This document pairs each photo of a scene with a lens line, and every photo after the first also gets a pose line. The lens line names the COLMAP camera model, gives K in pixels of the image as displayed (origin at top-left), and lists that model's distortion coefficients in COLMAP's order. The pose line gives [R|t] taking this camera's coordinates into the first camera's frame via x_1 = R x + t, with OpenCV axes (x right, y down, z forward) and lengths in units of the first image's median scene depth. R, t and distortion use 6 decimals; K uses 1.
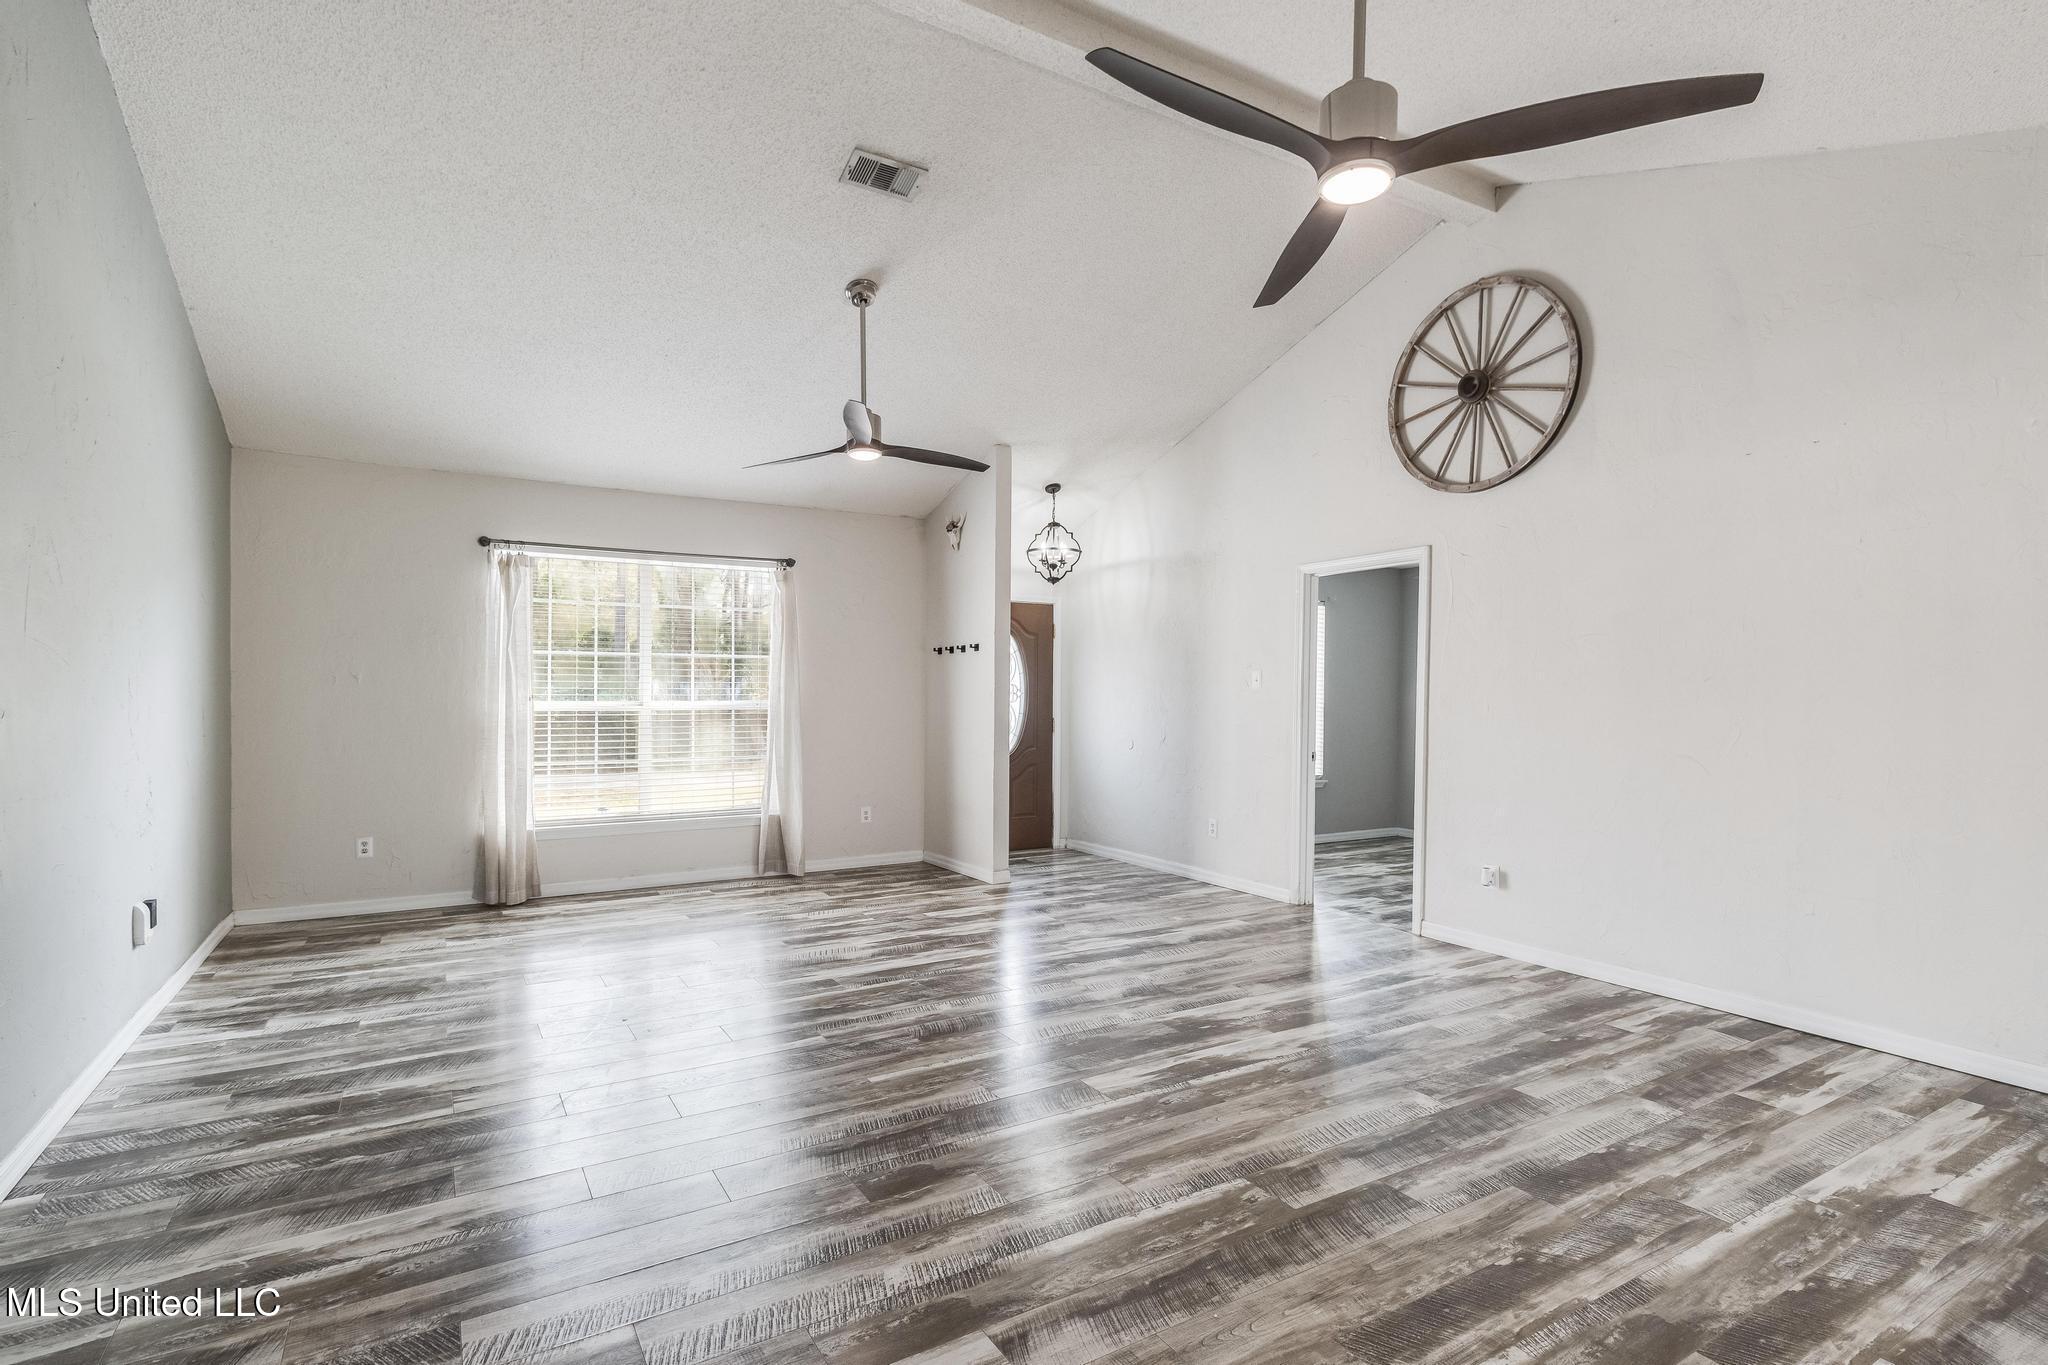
lens RADIAL K [[1019.7, 0, 1024.0], [0, 1019.7, 682.5], [0, 0, 1]] dist [-0.002622, -0.000392]
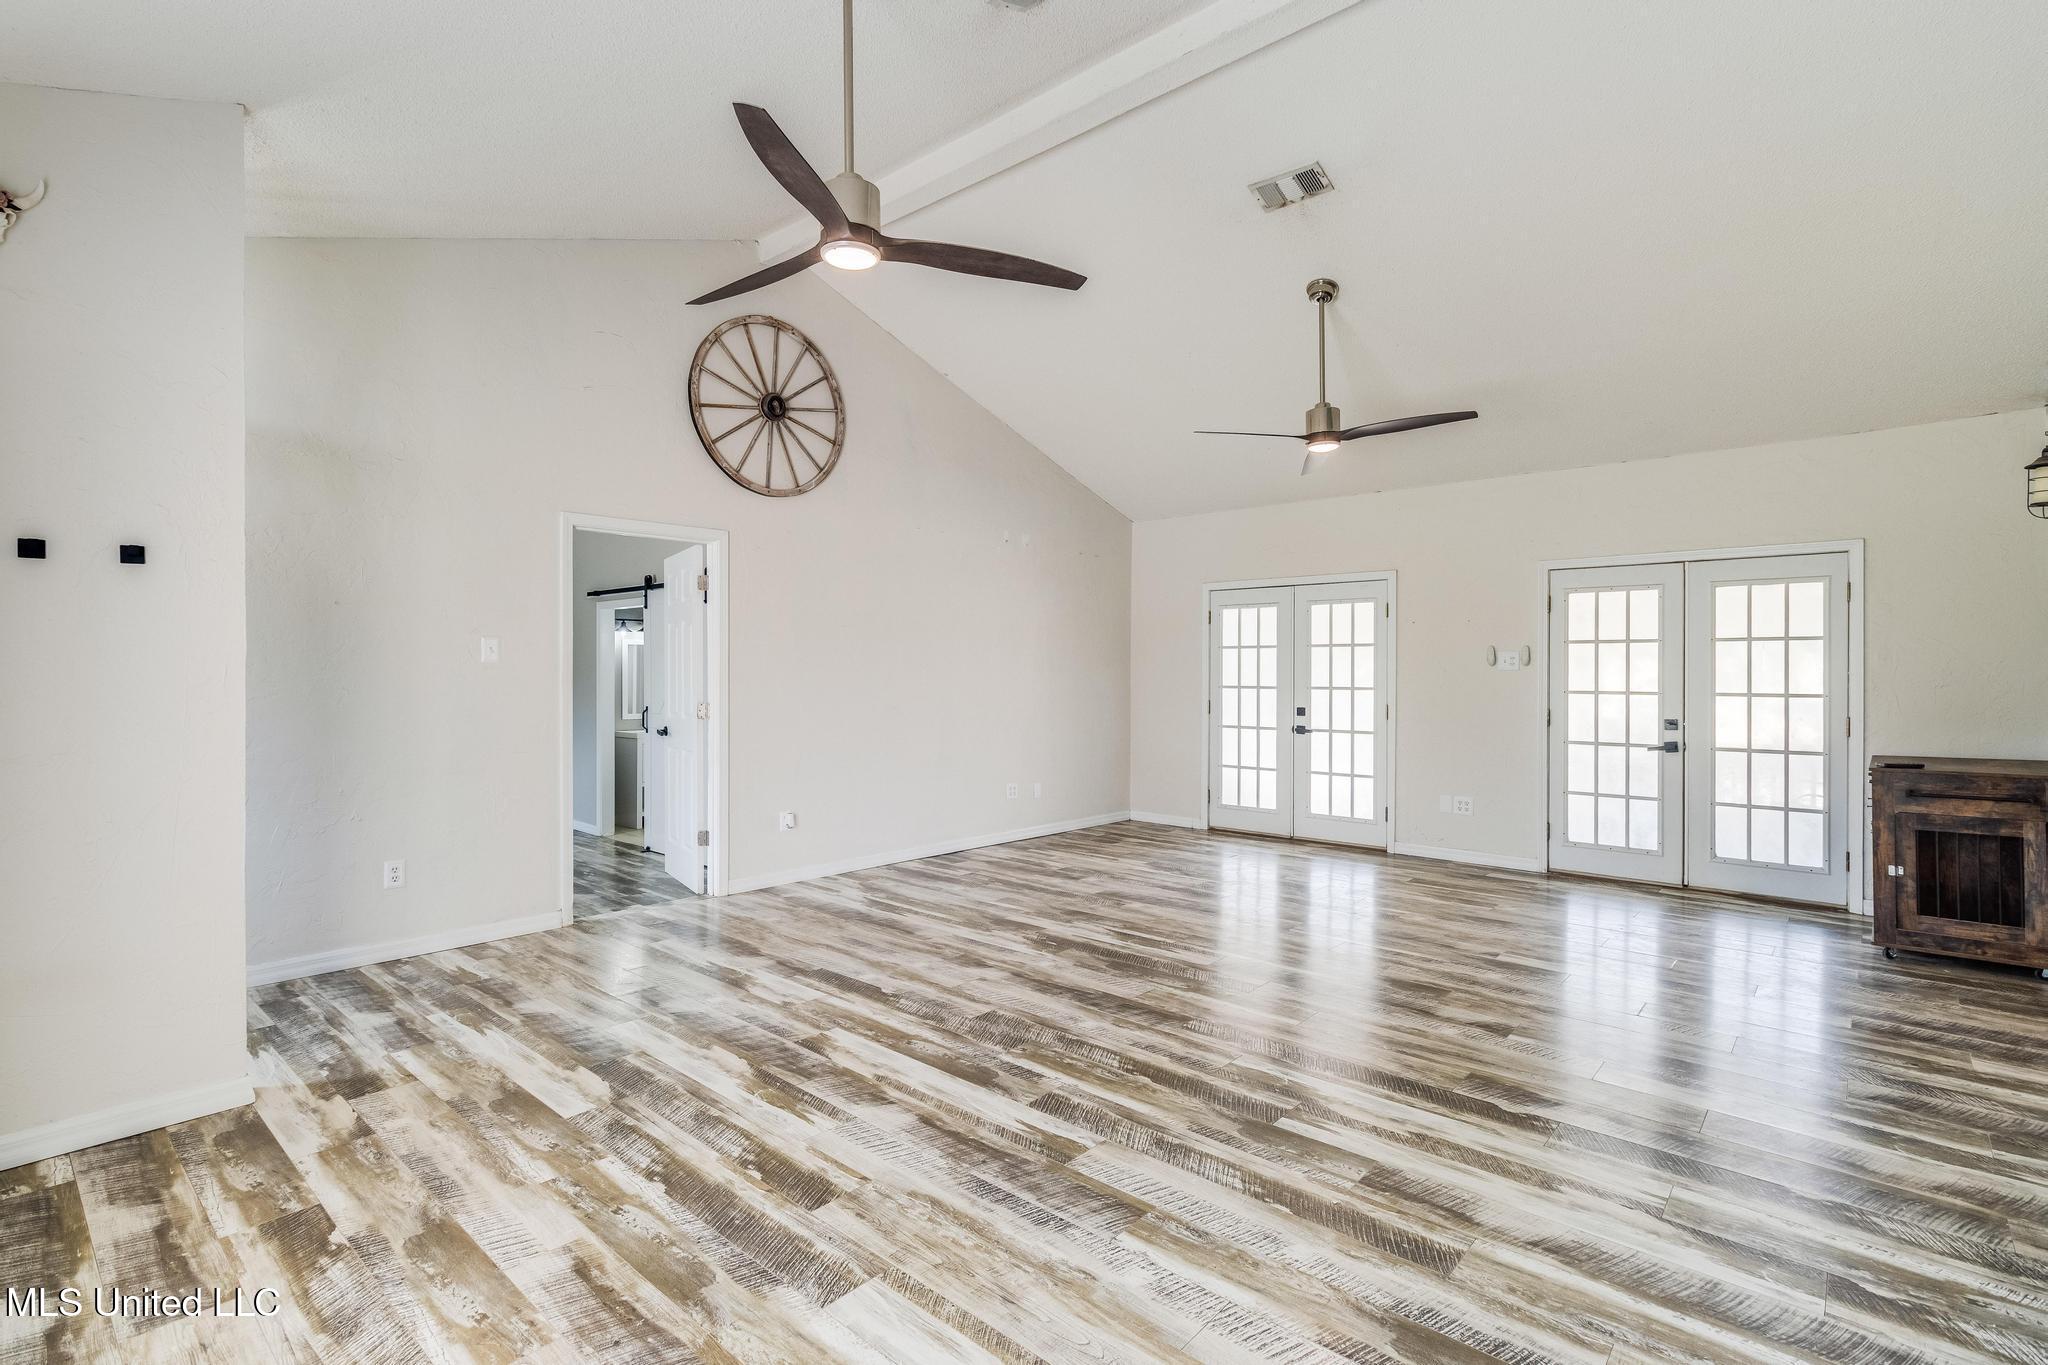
lens RADIAL K [[934.1, 0, 1024.0], [0, 934.1, 682.5], [0, 0, 1]] dist [0.002551, 0.000116]
pose [[-0.297768, -0.019830, 0.954432, -0.703427], [-0.014861, 0.999759, 0.016135, 0.003325], [-0.954523, -0.009380, -0.297991, 1.087848]]
